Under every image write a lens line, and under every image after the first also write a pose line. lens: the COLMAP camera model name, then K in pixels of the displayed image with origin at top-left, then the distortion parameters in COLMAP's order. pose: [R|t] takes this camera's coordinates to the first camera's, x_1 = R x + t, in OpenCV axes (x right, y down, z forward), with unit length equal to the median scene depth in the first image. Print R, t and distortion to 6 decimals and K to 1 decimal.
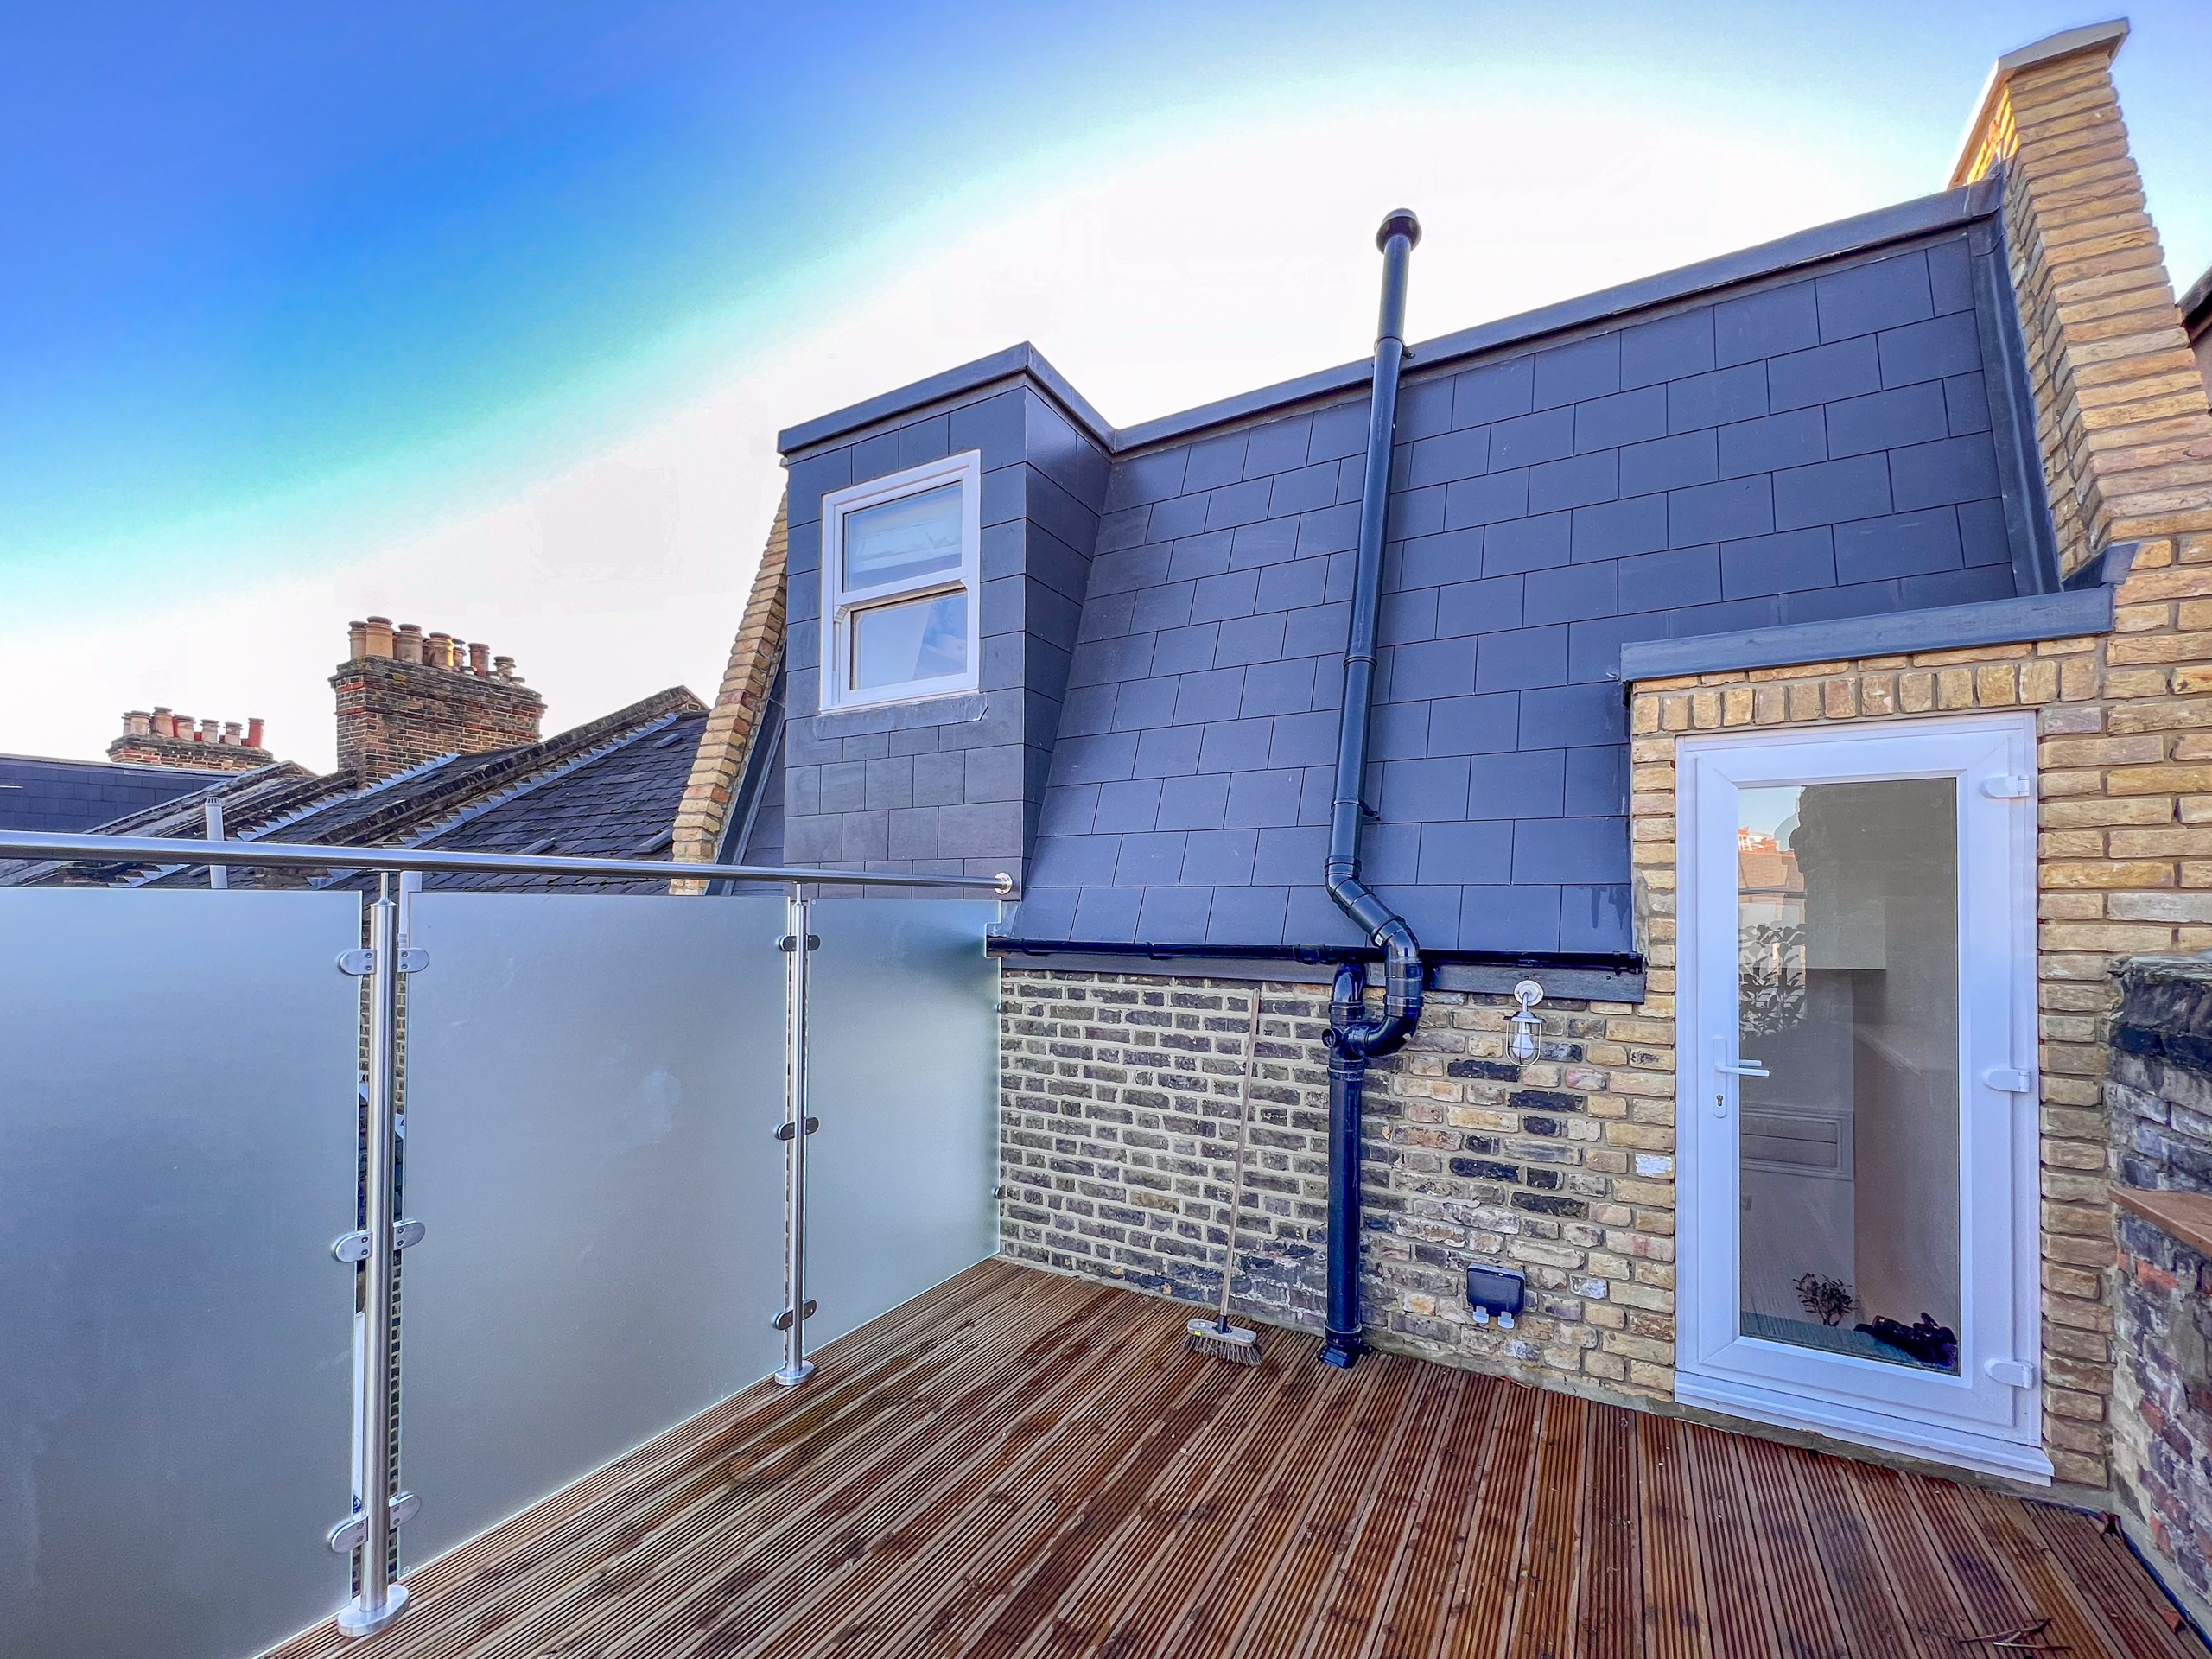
lens RADIAL K [[938.4, 0, 1057.1], [0, 938.4, 895.7], [0, 0, 1]] dist [-0.000788, -0.000258]
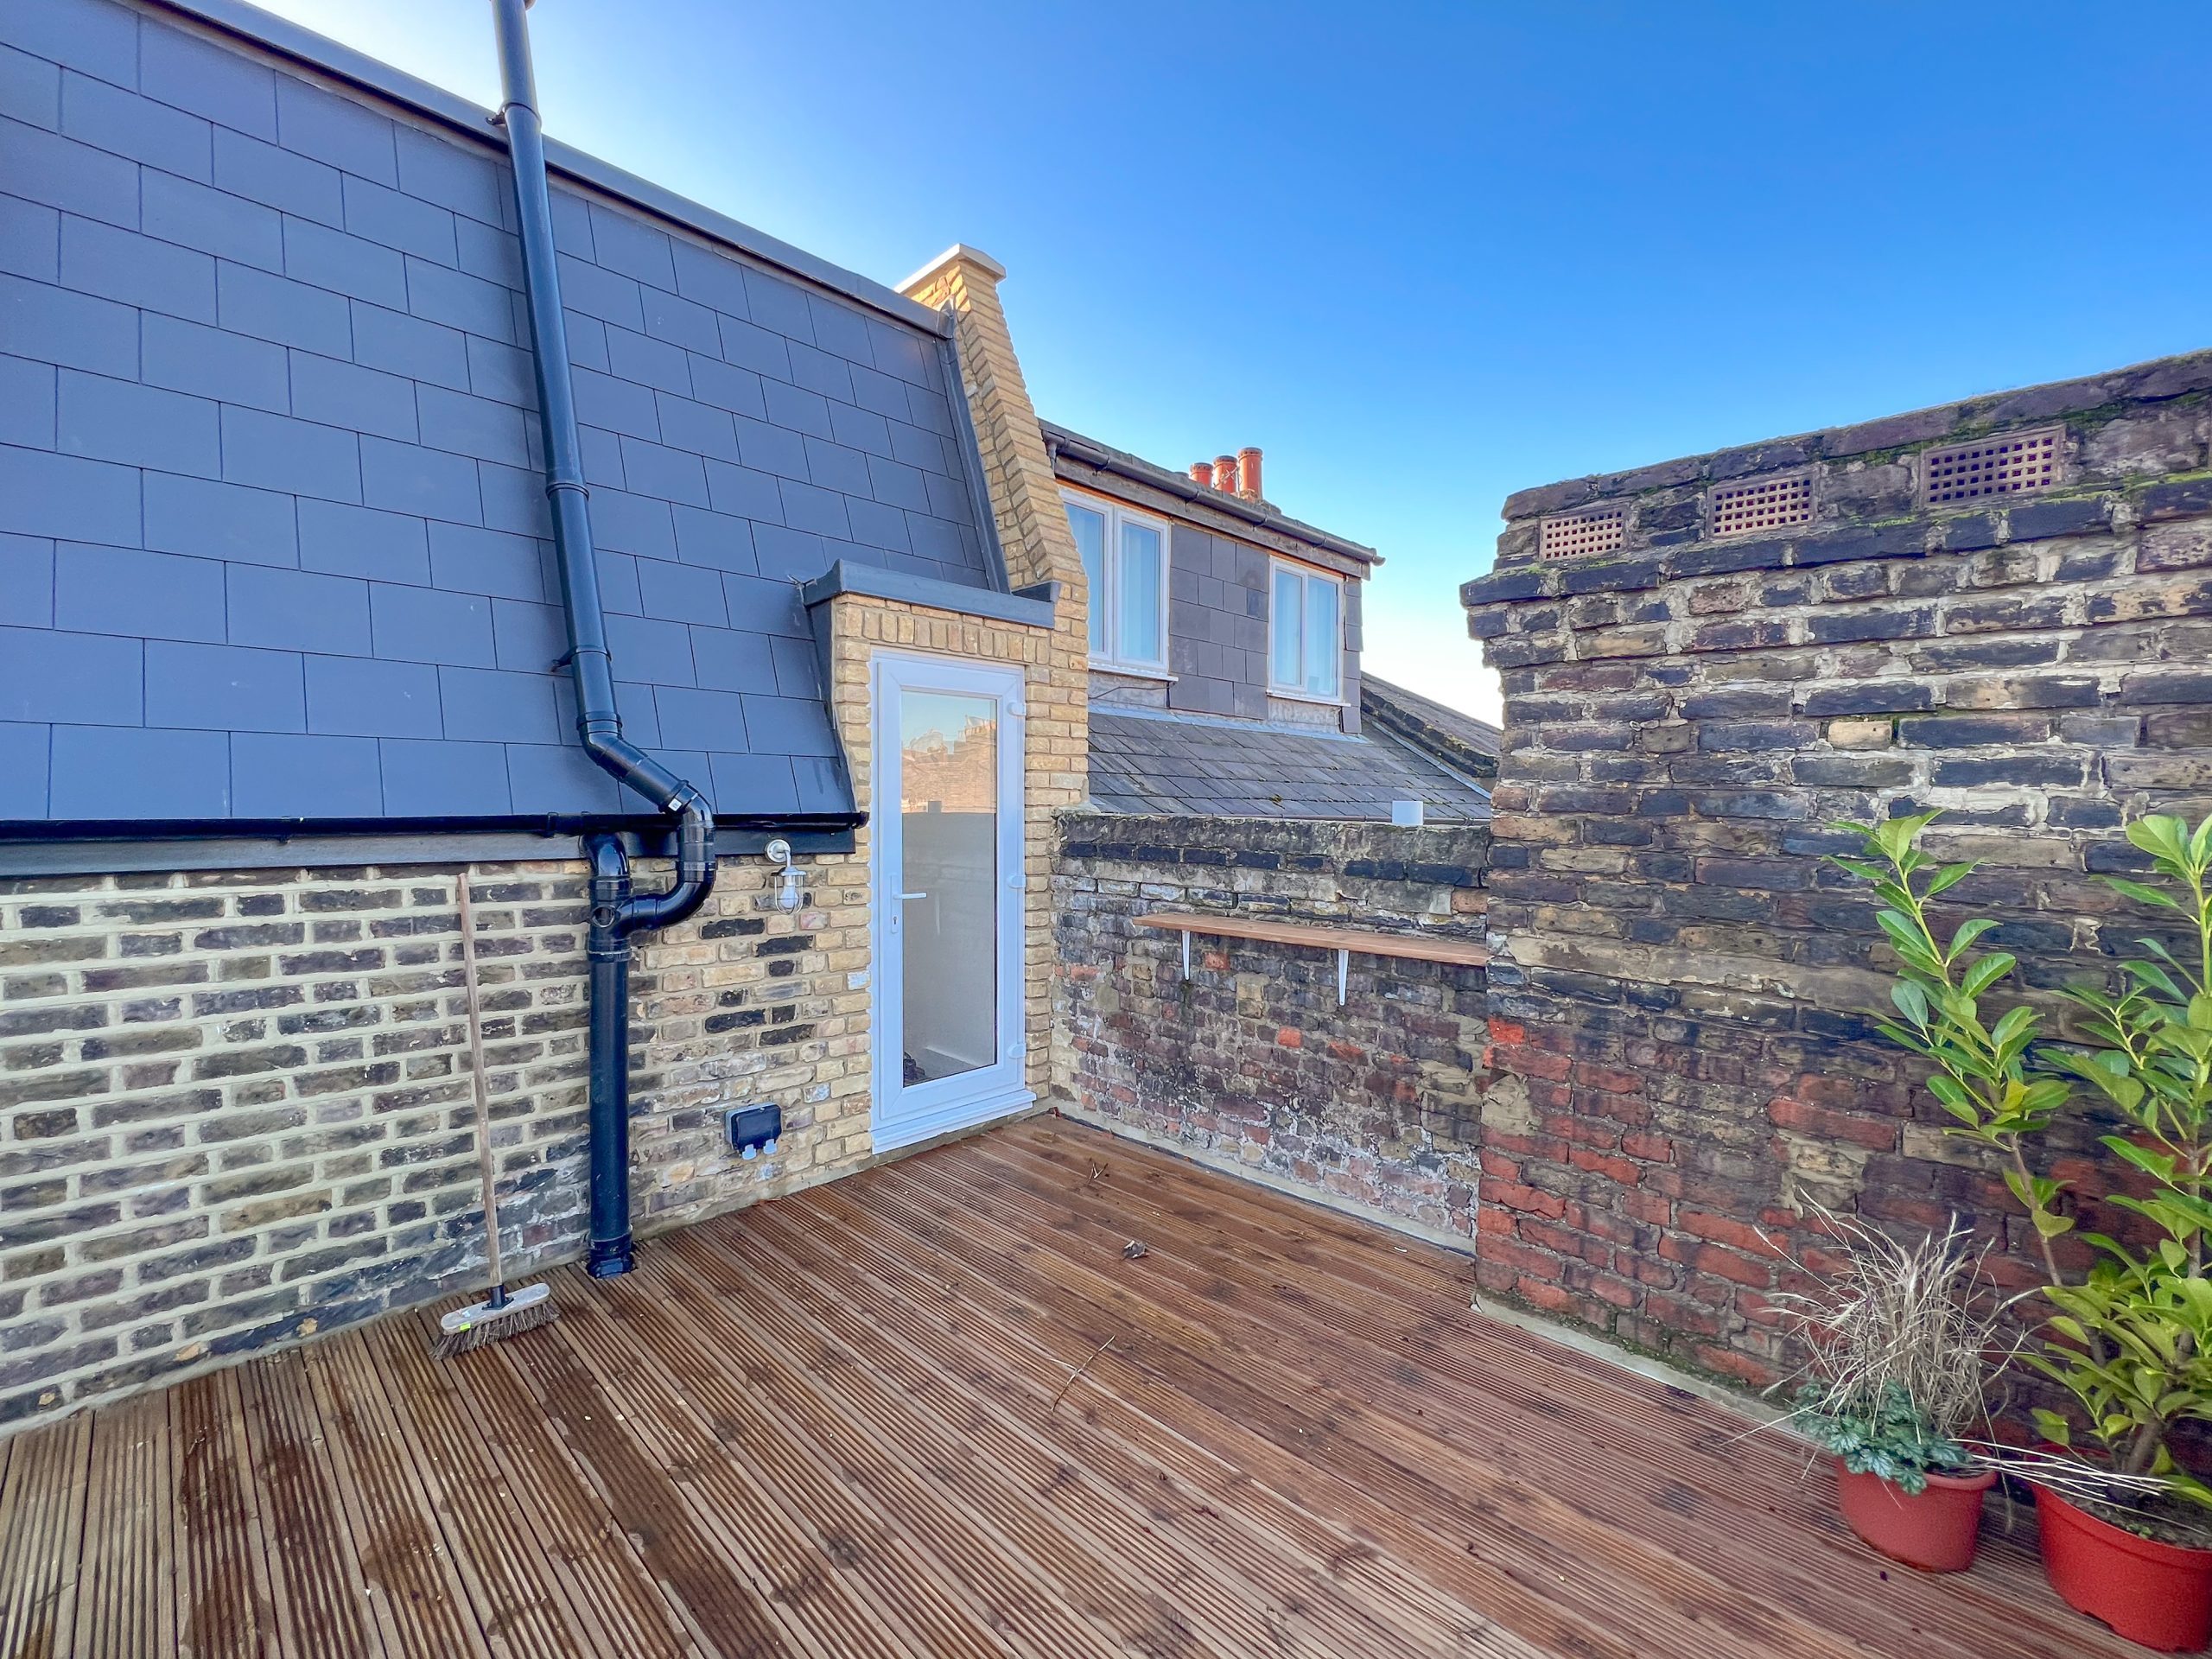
lens RADIAL K [[947.1, 0, 1104.1], [0, 947.1, 828.2], [0, 0, 1]] dist [-0.001061, 0.000247]
pose [[0.240948, -0.026693, 0.970171, -0.442389], [-0.012876, 0.999446, 0.030697, 0.032601], [-0.970453, -0.019889, 0.240471, 0.313042]]
